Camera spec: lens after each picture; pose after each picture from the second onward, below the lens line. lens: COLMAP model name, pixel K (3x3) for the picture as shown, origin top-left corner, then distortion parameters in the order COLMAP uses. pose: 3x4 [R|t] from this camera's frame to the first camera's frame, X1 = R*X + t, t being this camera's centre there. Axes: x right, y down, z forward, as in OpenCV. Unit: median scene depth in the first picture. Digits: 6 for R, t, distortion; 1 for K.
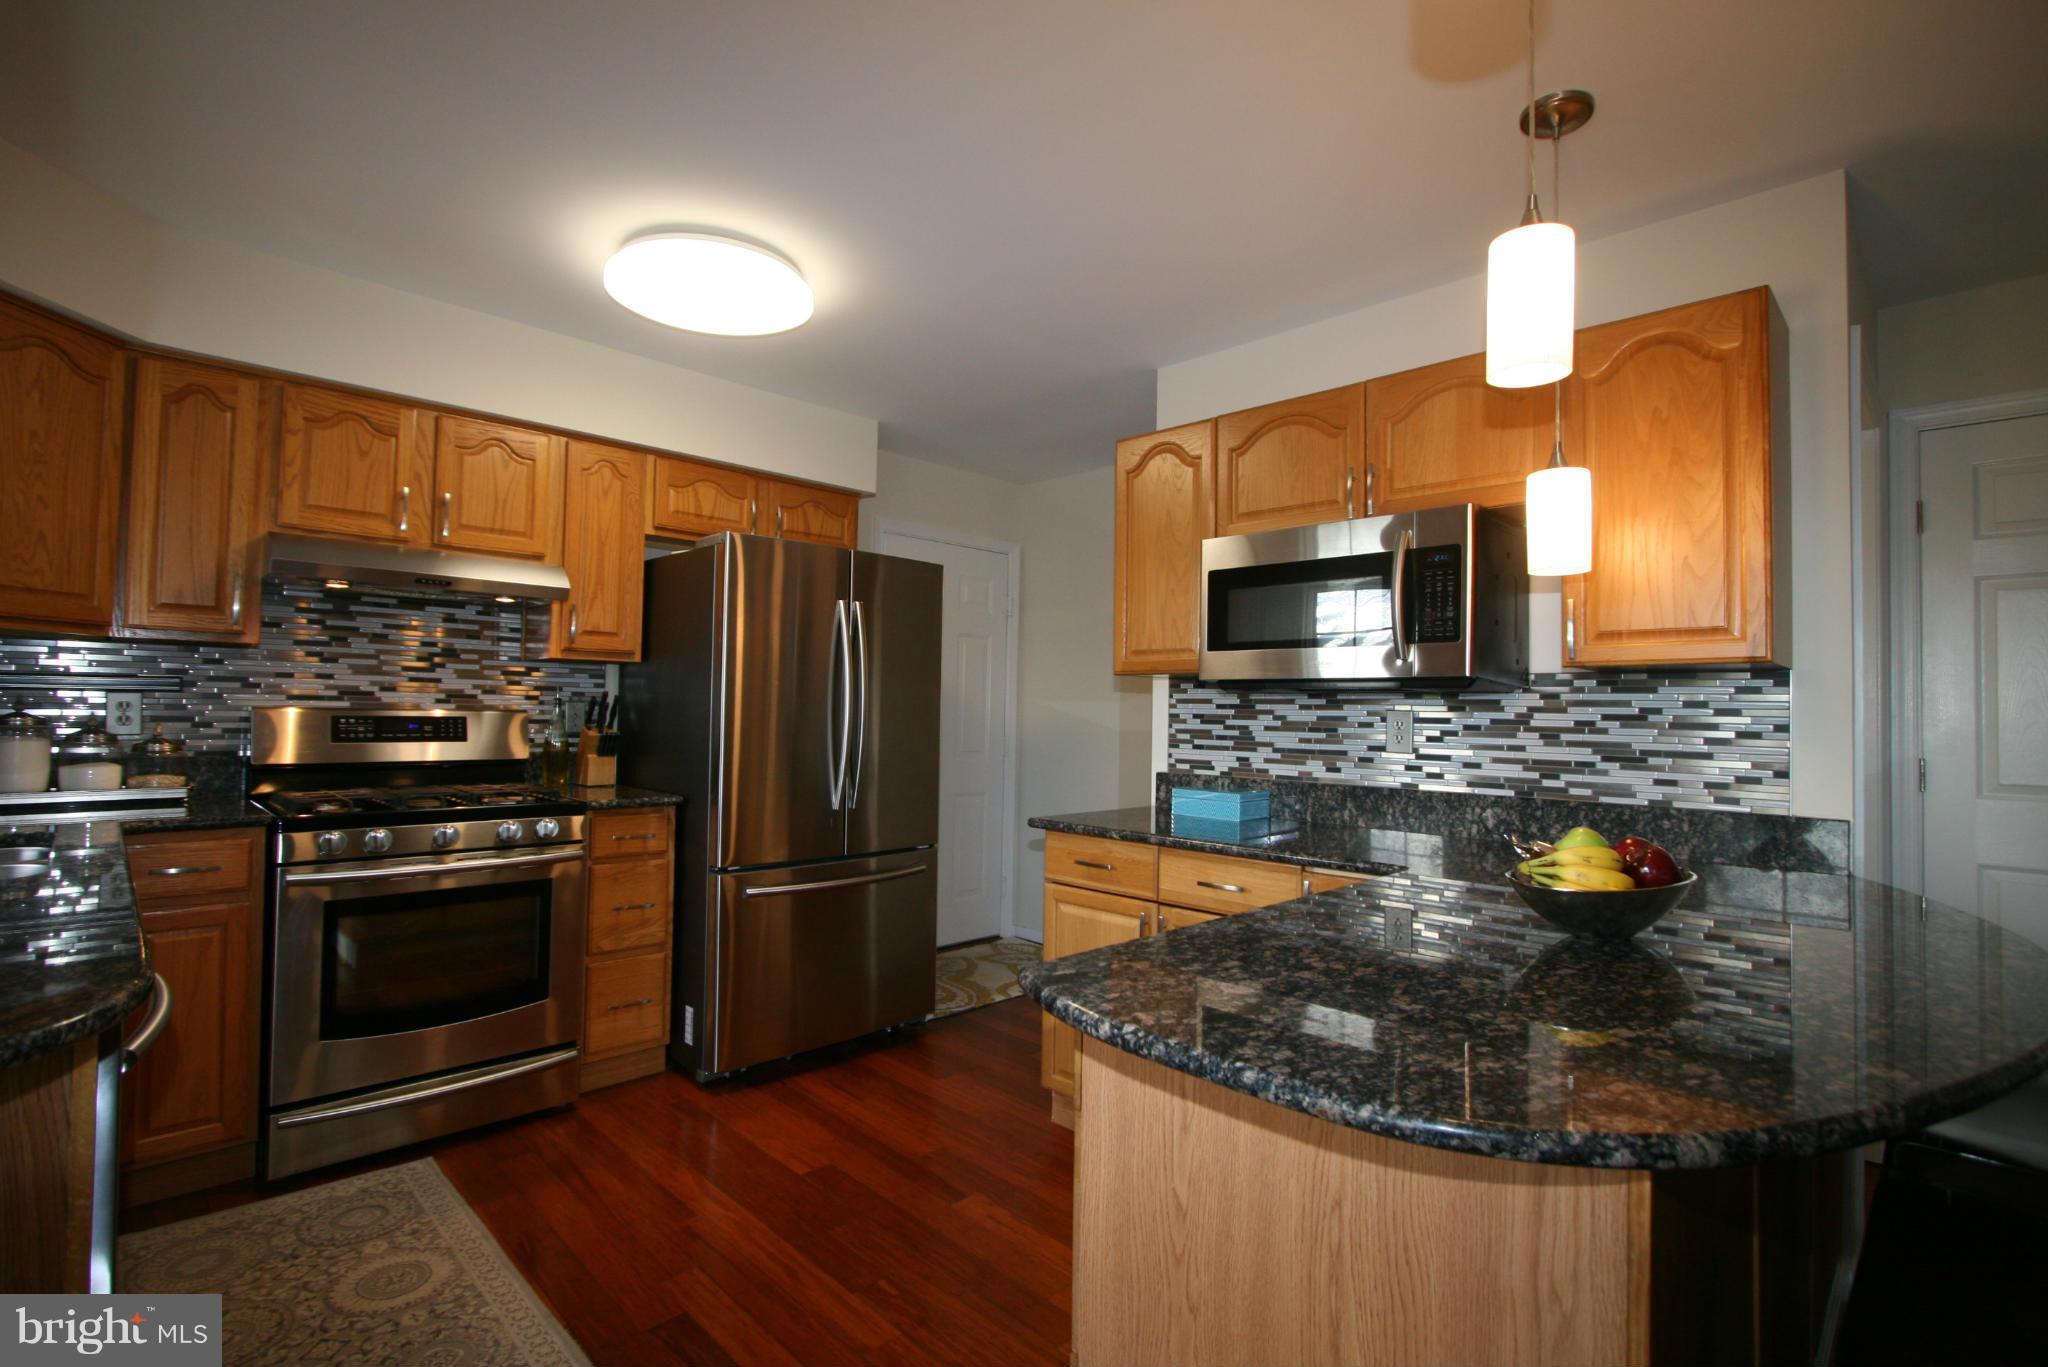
lens RADIAL K [[947.8, 0, 1021.3], [0, 947.8, 684.2], [0, 0, 1]] dist [-0.011962, -0.000018]
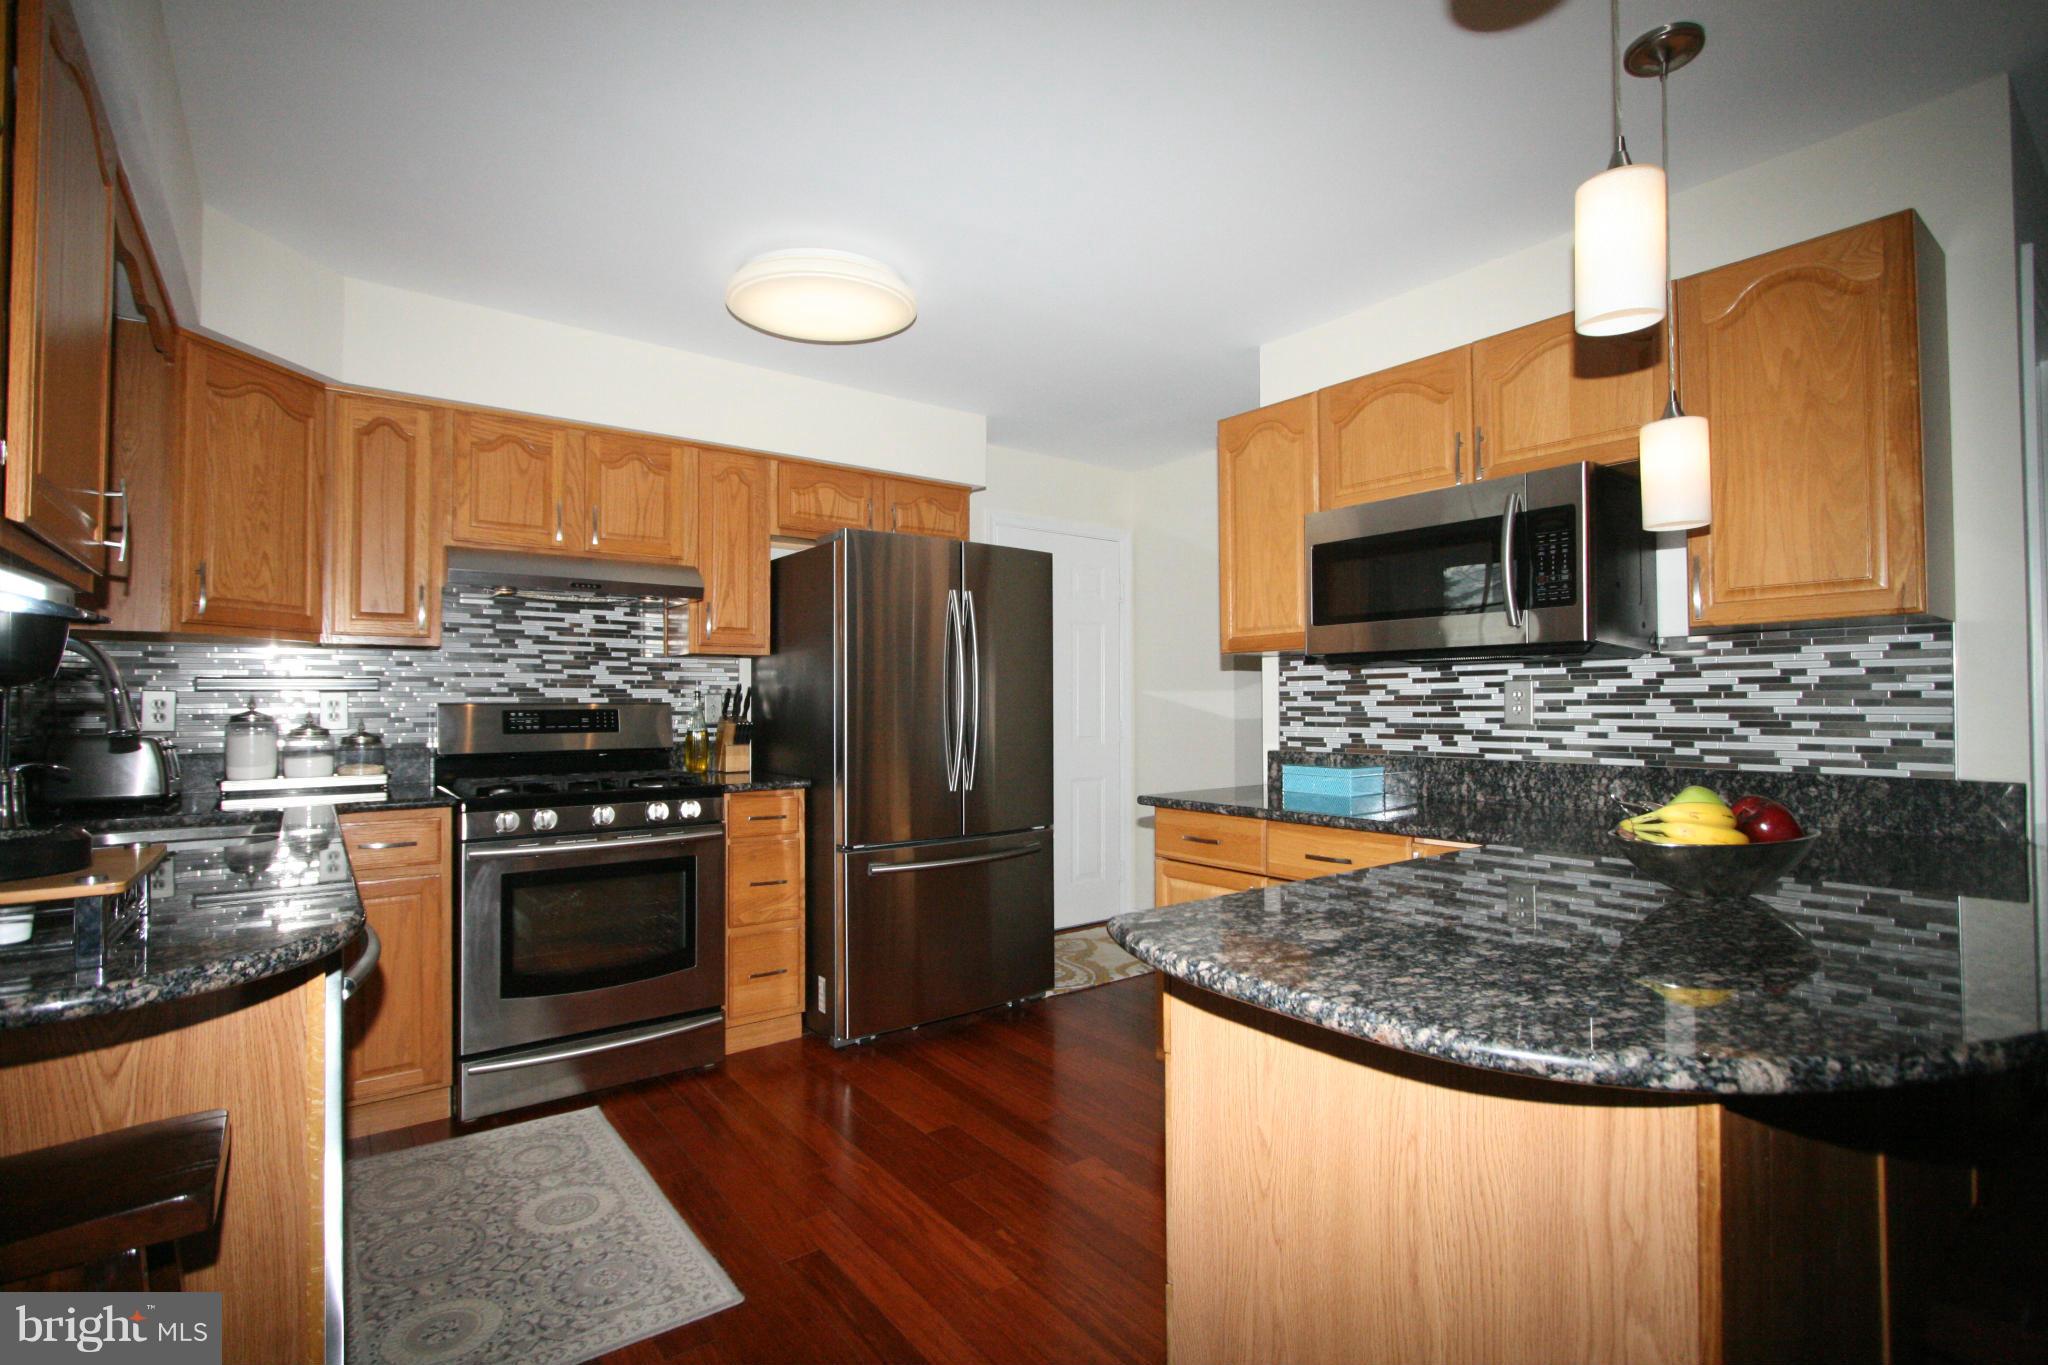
lens RADIAL K [[947.8, 0, 1023.6], [0, 947.8, 685.8], [0, 0, 1]] dist [-0.011962, -0.000018]
pose [[0.991375, -0.024014, -0.128835, 0.024081], [0.024956, 0.999672, 0.005698, 0.016993], [0.128656, -0.008864, 0.991650, -0.030026]]
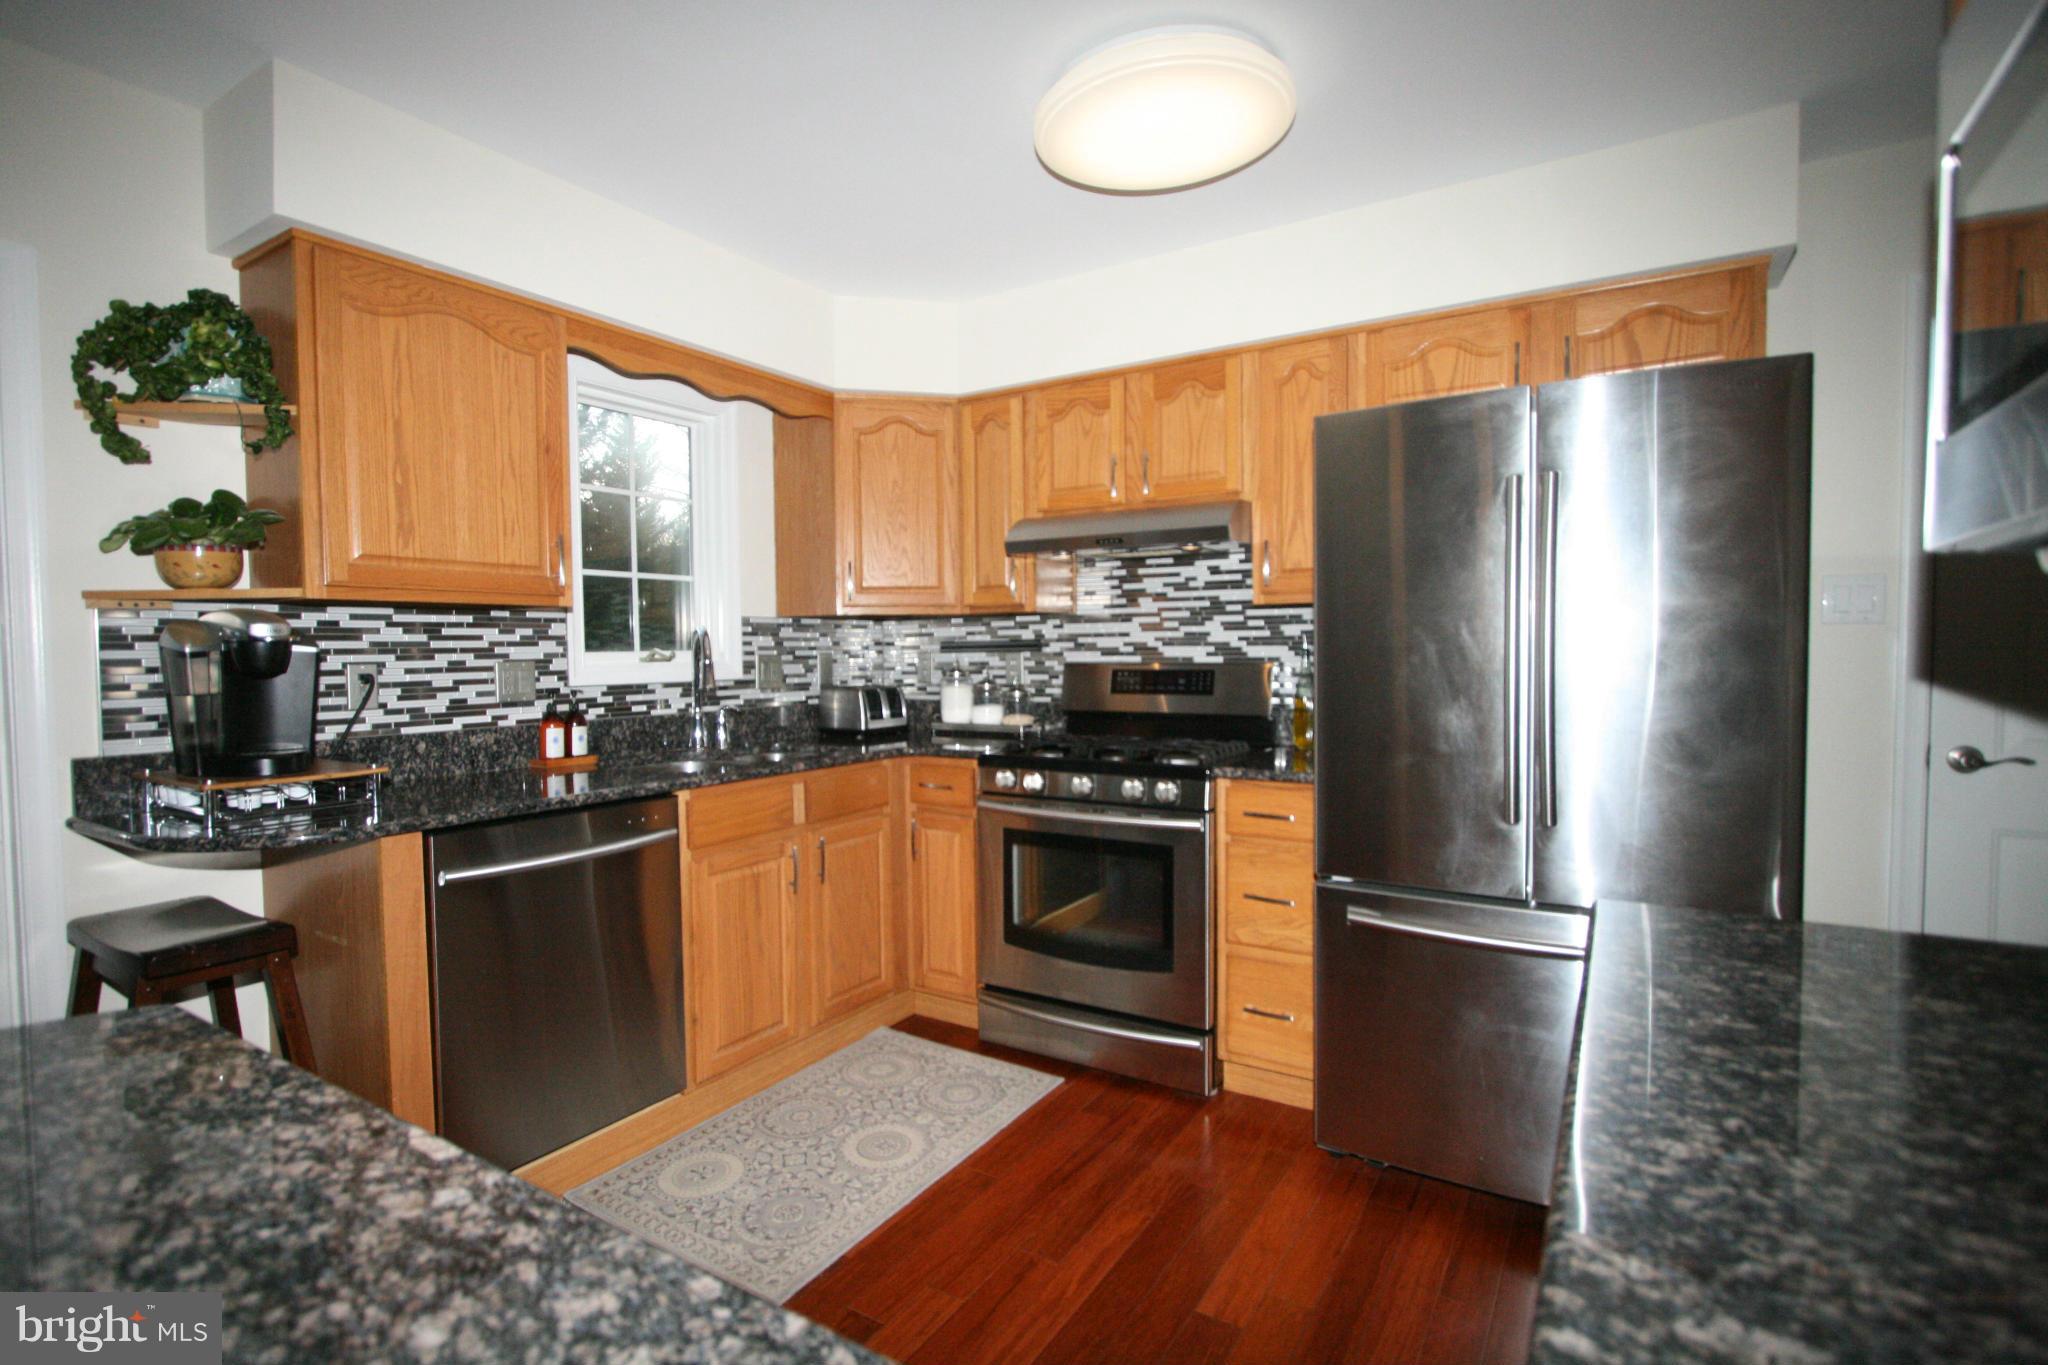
lens RADIAL K [[978.9, 0, 1019.4], [0, 978.9, 681.4], [0, 0, 1]] dist [-0.020828, 0.000144]
pose [[0.223110, 0.010168, -0.974740, 0.469208], [0.038928, 0.999055, 0.019332, 0.025036], [0.974016, -0.042258, 0.222503, 0.760192]]
